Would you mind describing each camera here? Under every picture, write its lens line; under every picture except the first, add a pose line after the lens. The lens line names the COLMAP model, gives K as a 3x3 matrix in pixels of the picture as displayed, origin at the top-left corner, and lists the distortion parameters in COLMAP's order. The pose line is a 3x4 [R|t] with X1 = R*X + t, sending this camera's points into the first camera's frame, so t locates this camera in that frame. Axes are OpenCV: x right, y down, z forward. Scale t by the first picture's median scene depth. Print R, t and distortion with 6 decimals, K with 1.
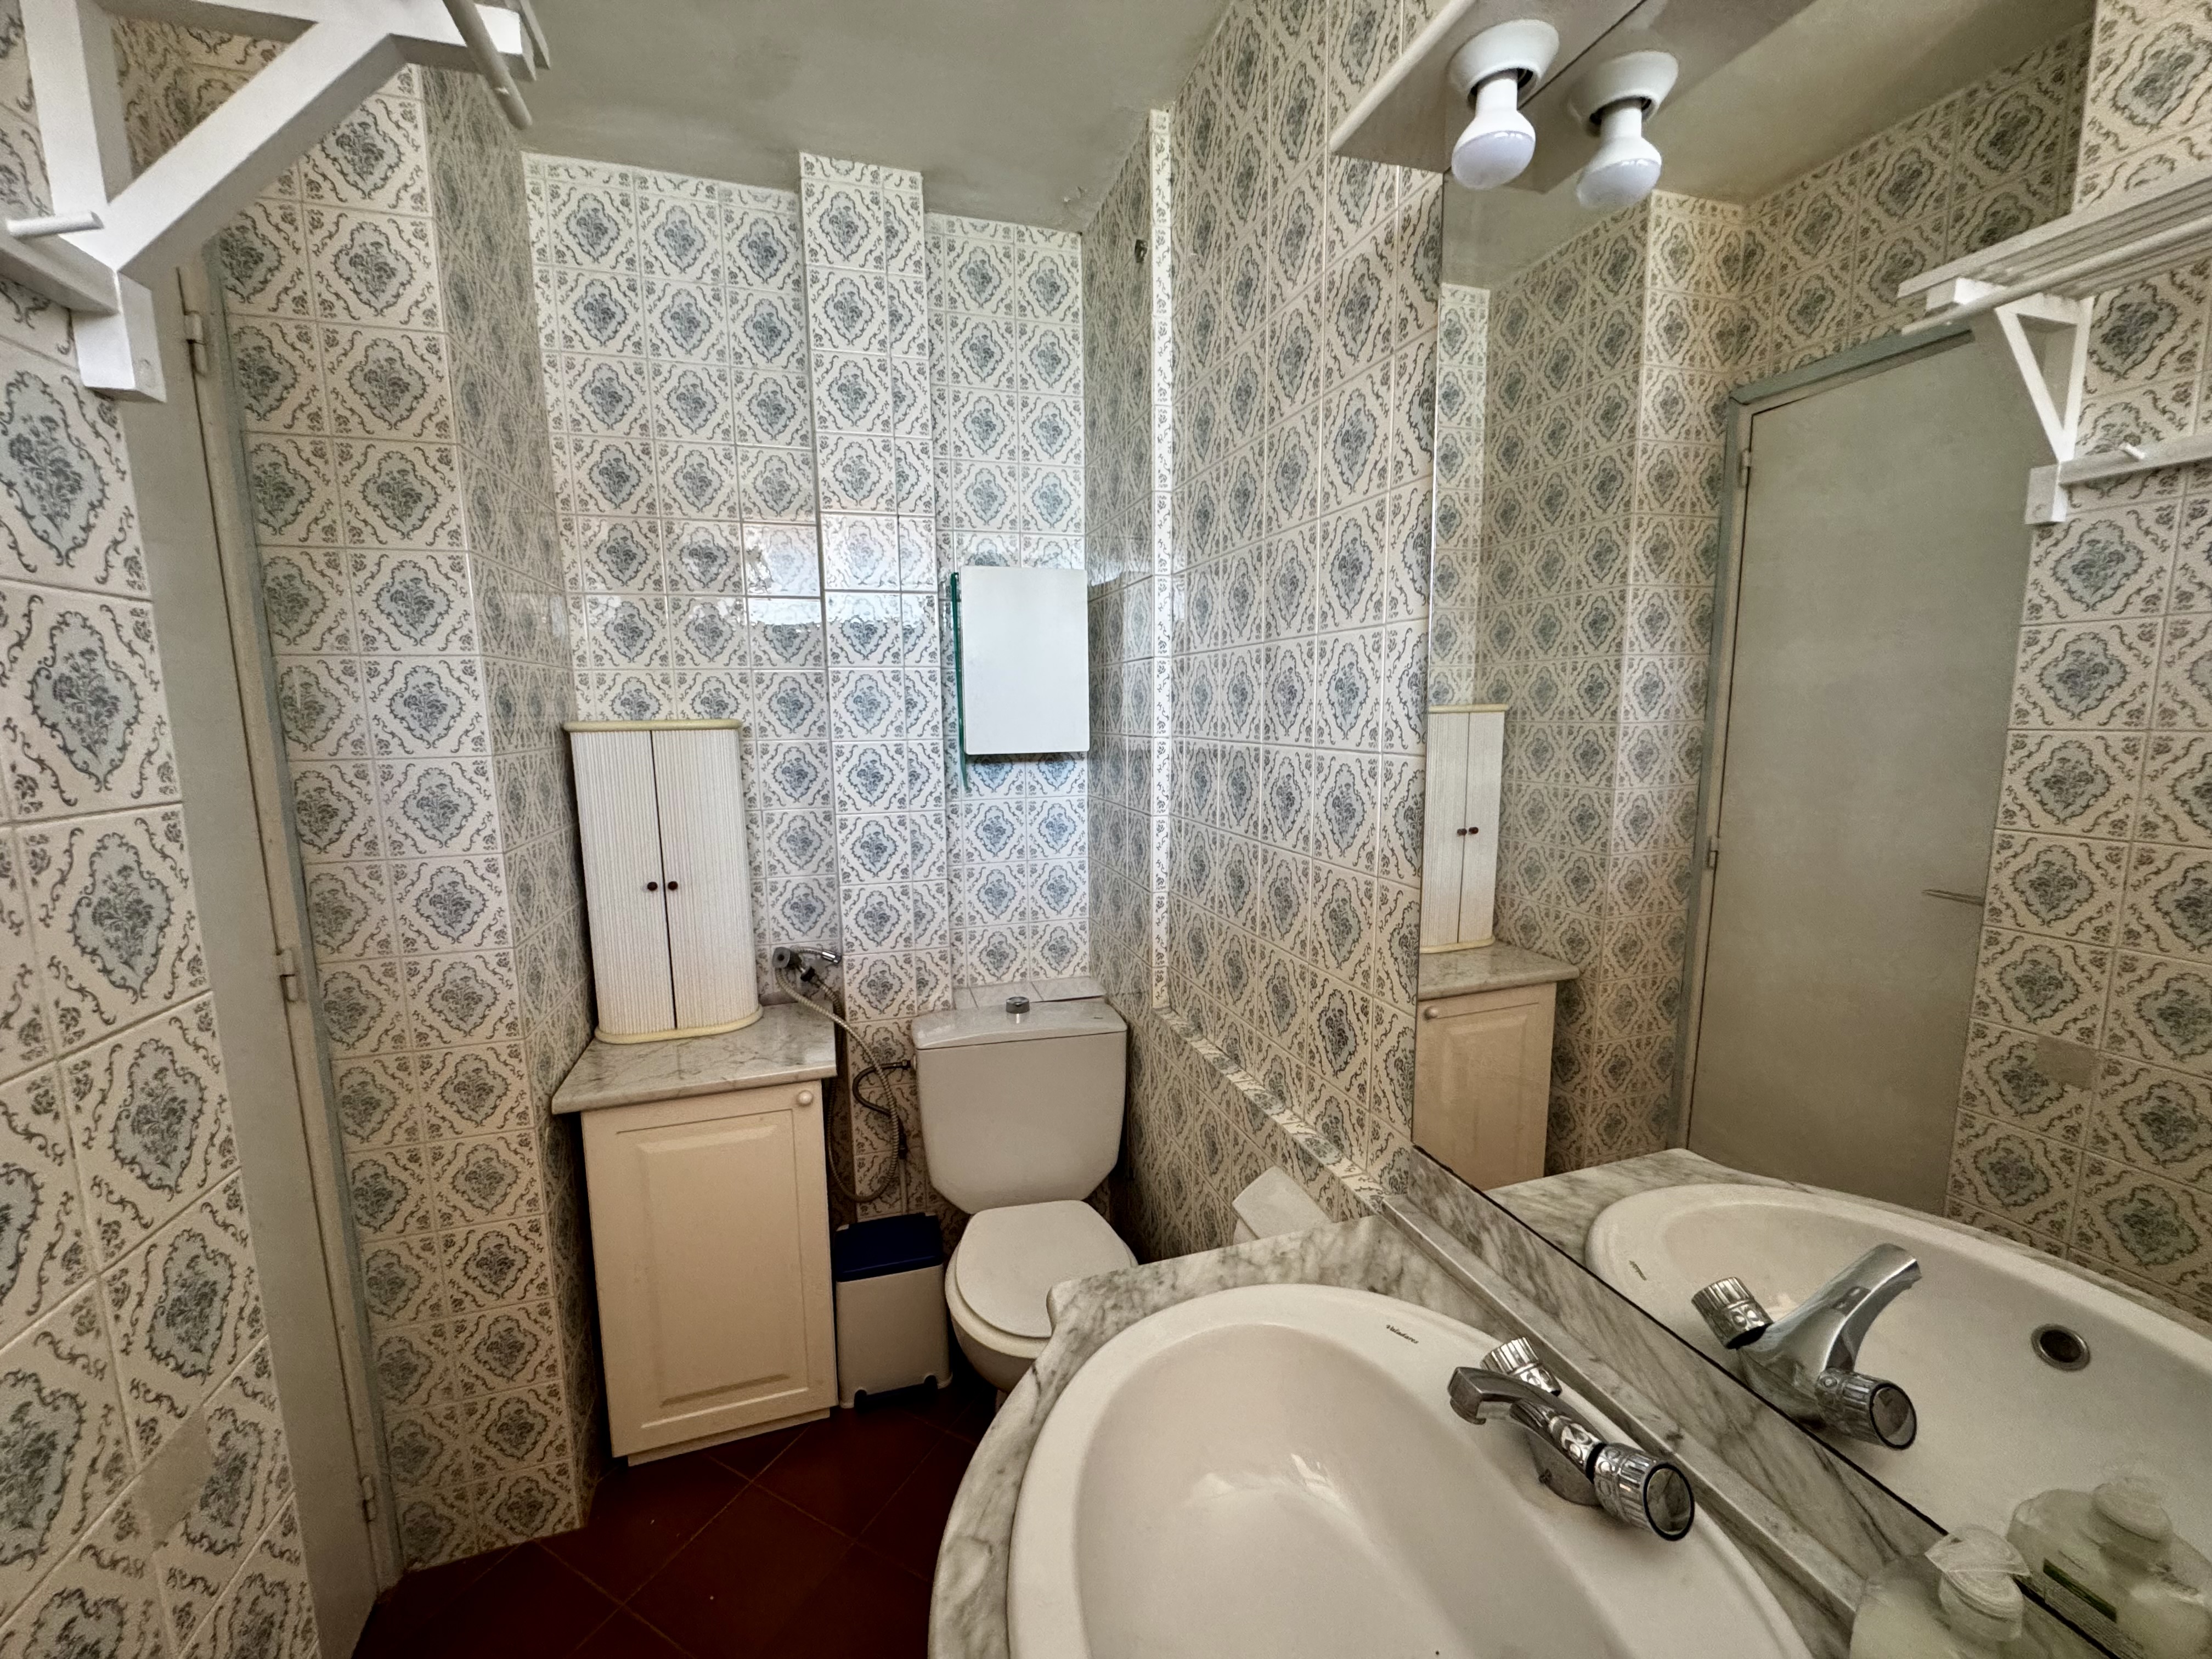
lens RADIAL K [[879.8, 0, 1103.0], [0, 879.8, 829.0], [0, 0, 1]] dist [-0.000924, -0.000167]
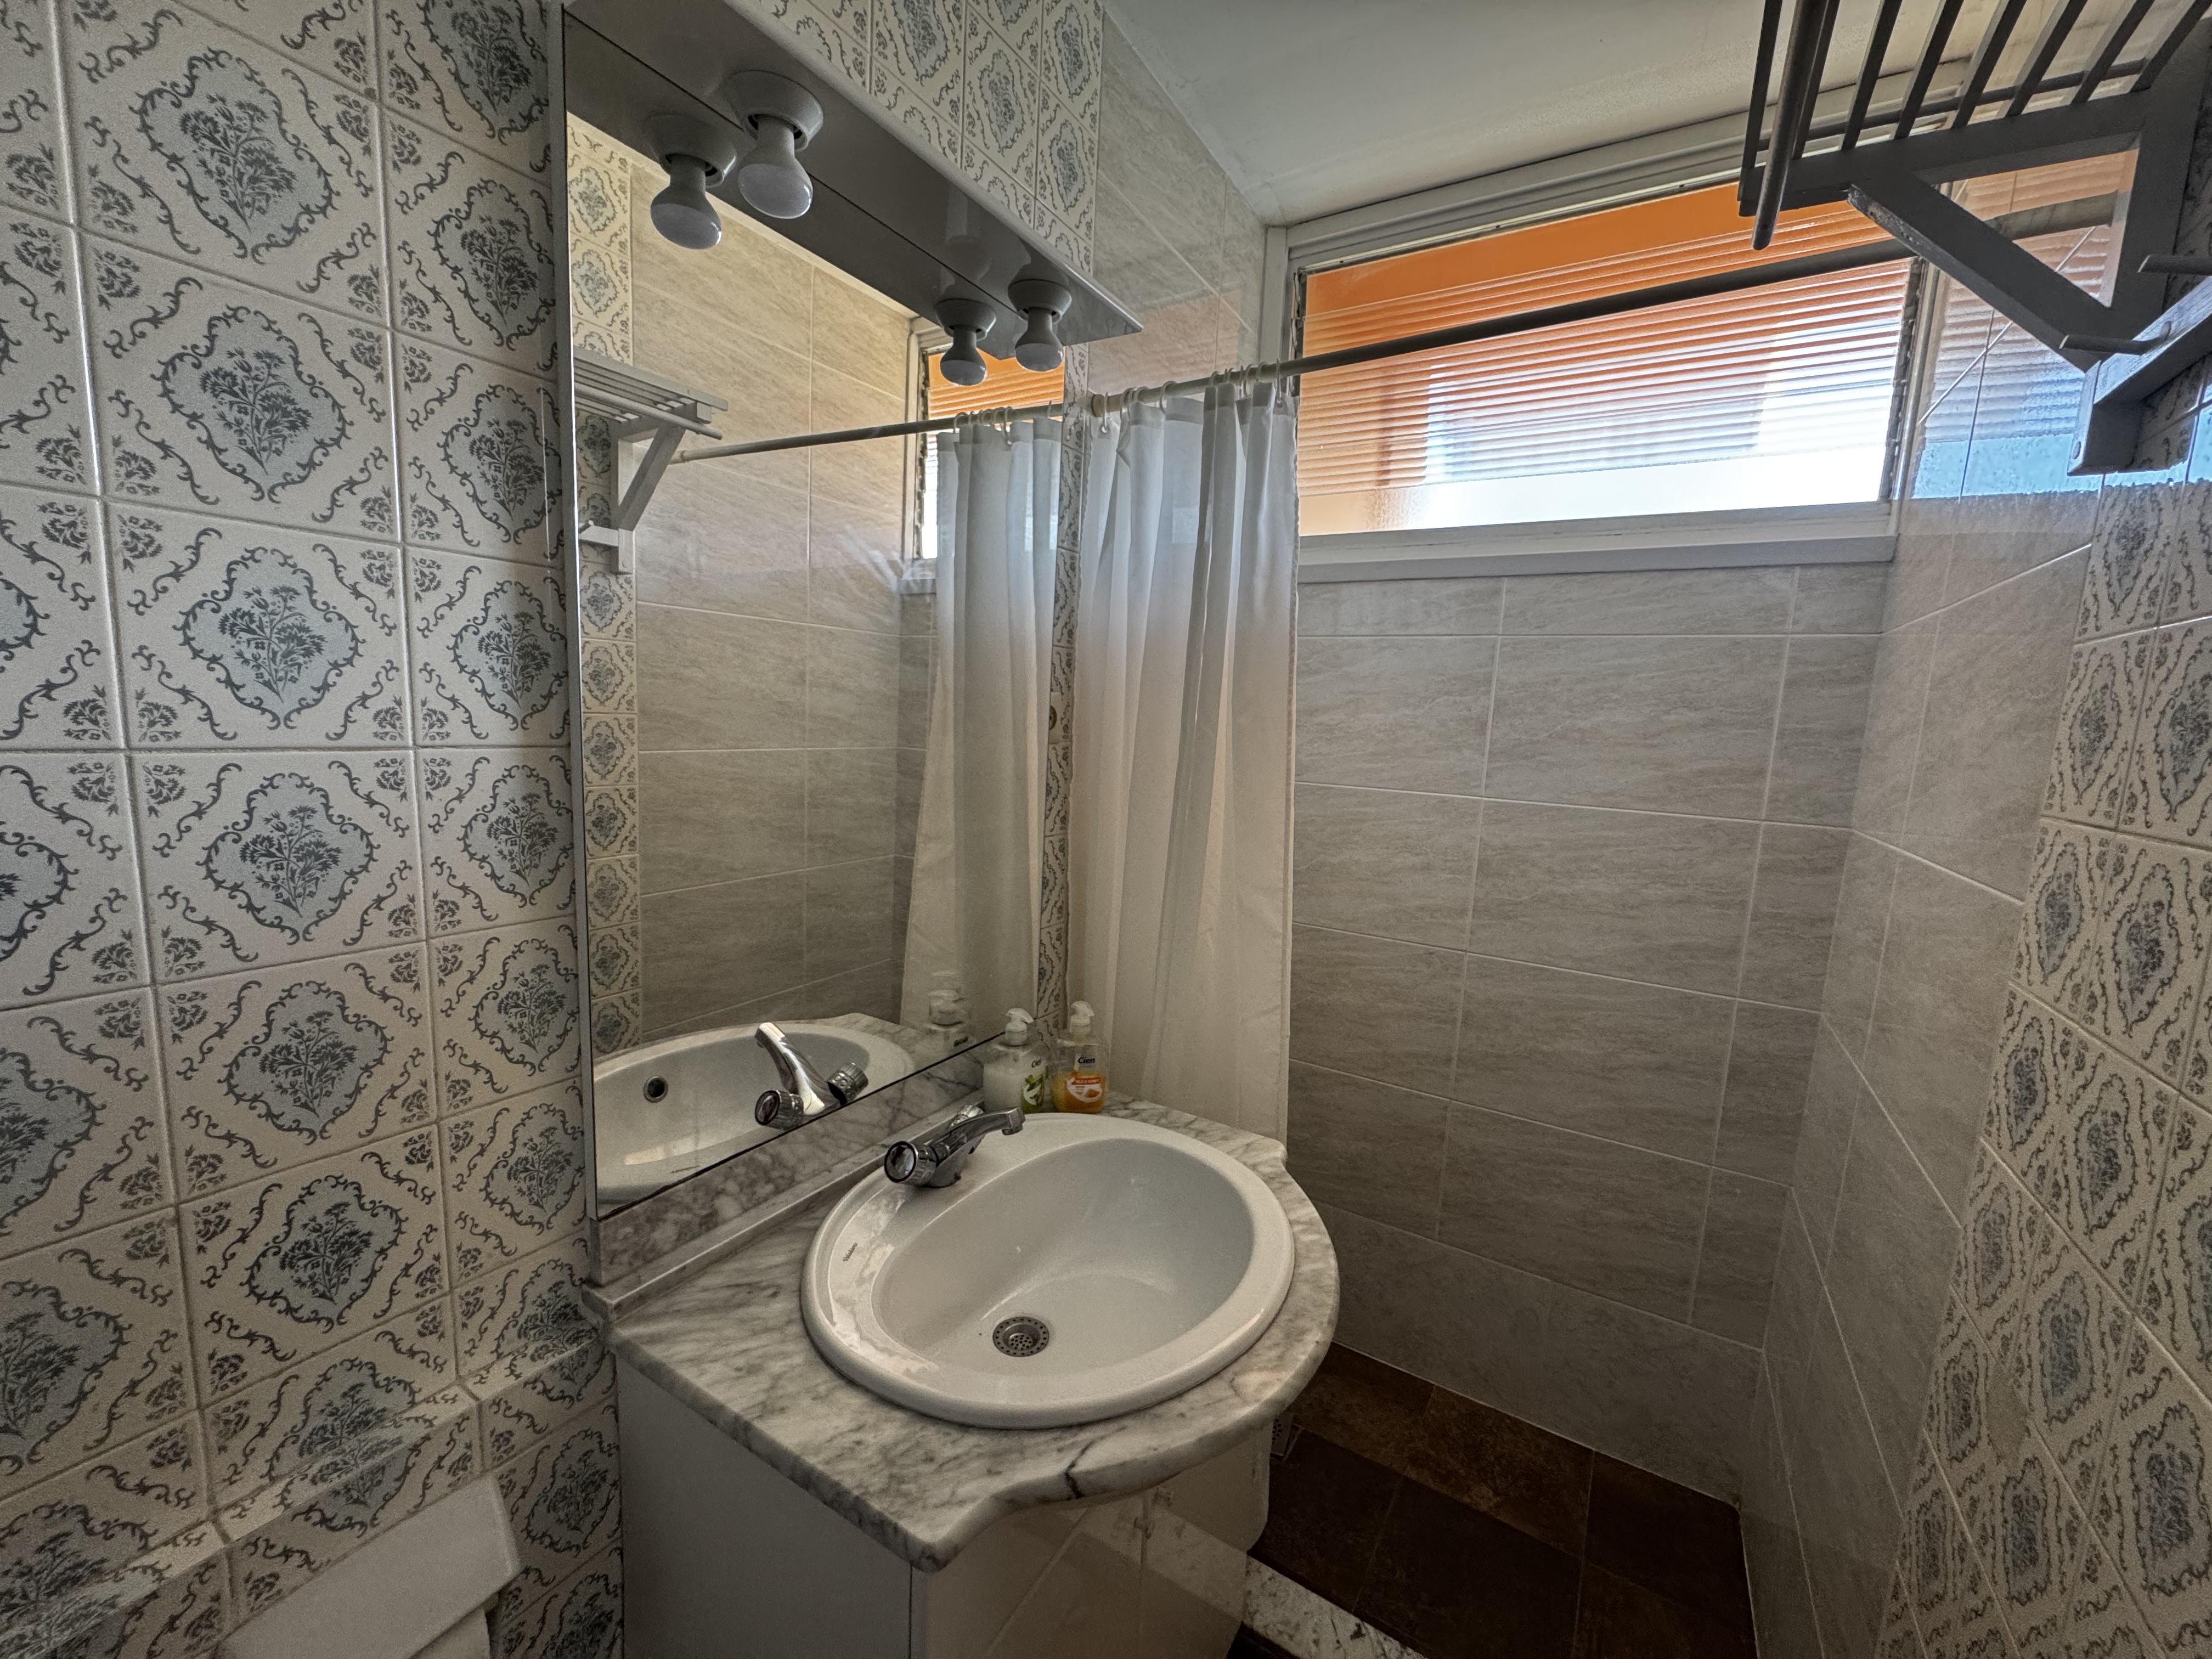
lens RADIAL K [[879.8, 0, 1103.0], [0, 879.8, 829.0], [0, 0, 1]] dist [-0.000924, -0.000167]
pose [[-0.653145, -0.121361, 0.747445, -0.486528], [0.064051, 0.974681, 0.214228, -0.131539], [-0.754519, 0.187796, -0.628835, 1.015192]]
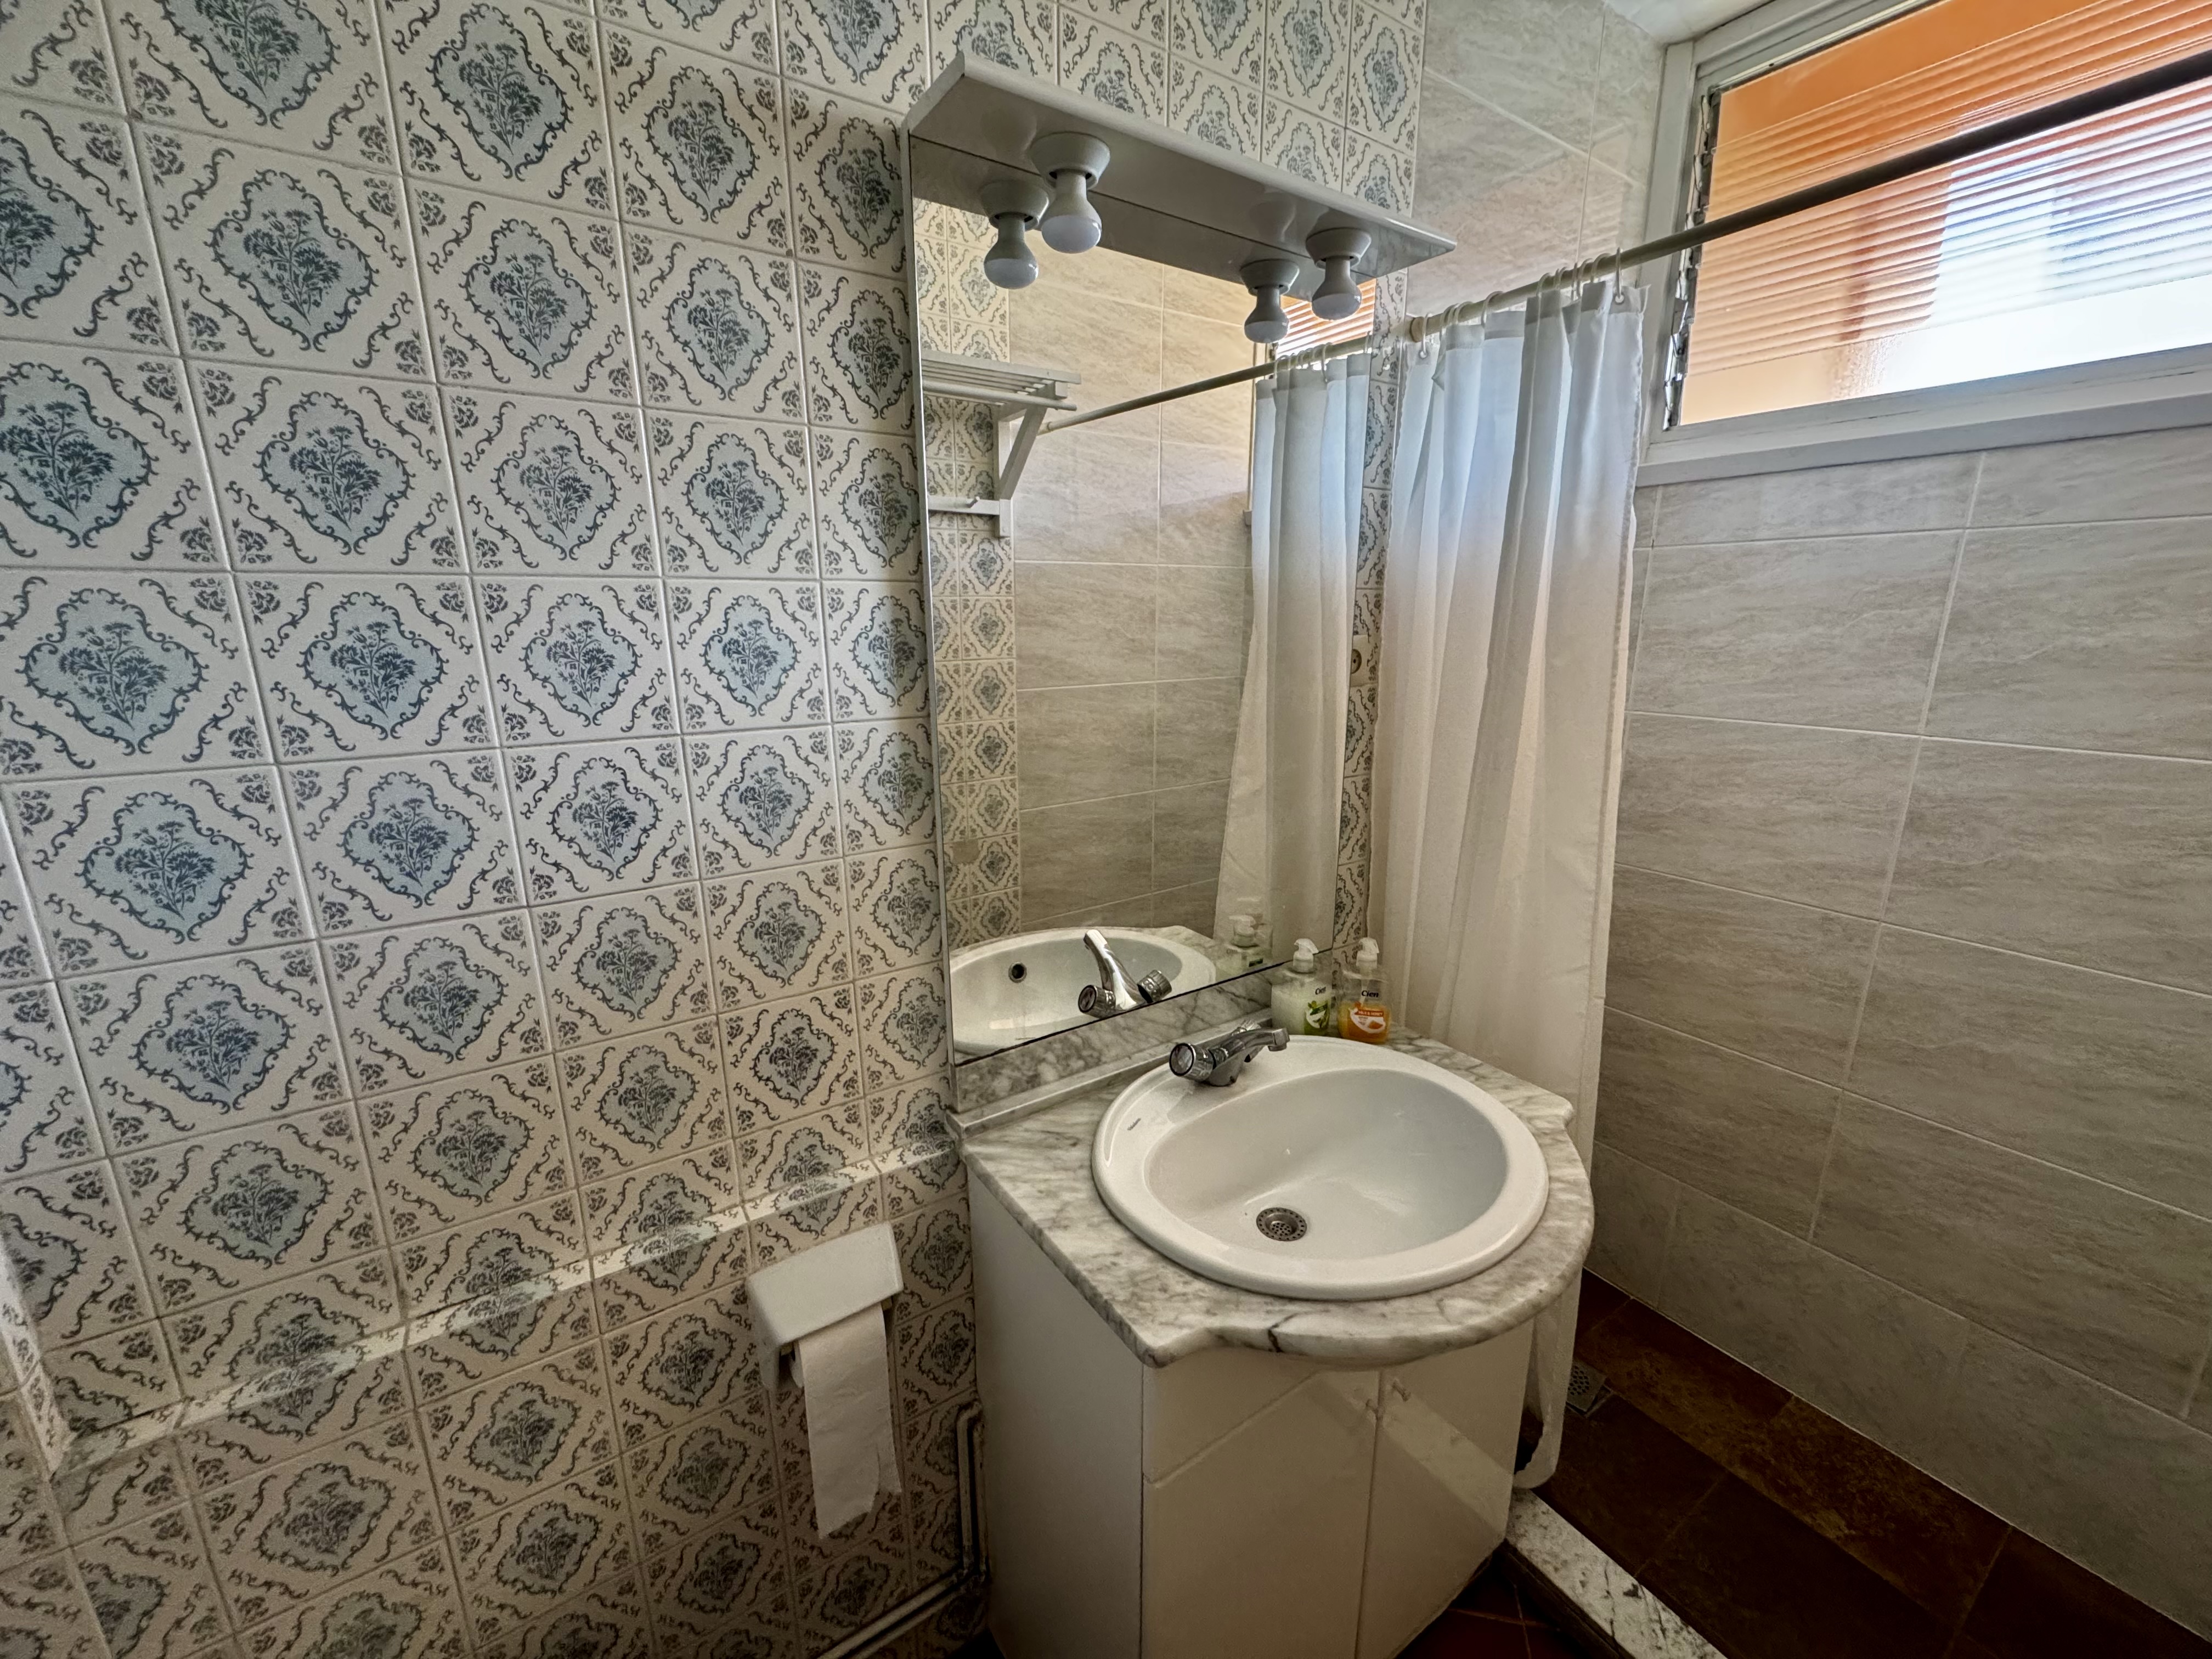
lens RADIAL K [[879.8, 0, 1103.0], [0, 879.8, 829.0], [0, 0, 1]] dist [-0.000924, -0.000167]
pose [[-0.284557, -0.221696, 0.932673, -0.623779], [0.139829, 0.952890, 0.269163, -0.184889], [-0.948407, 0.207007, -0.240152, 0.955910]]
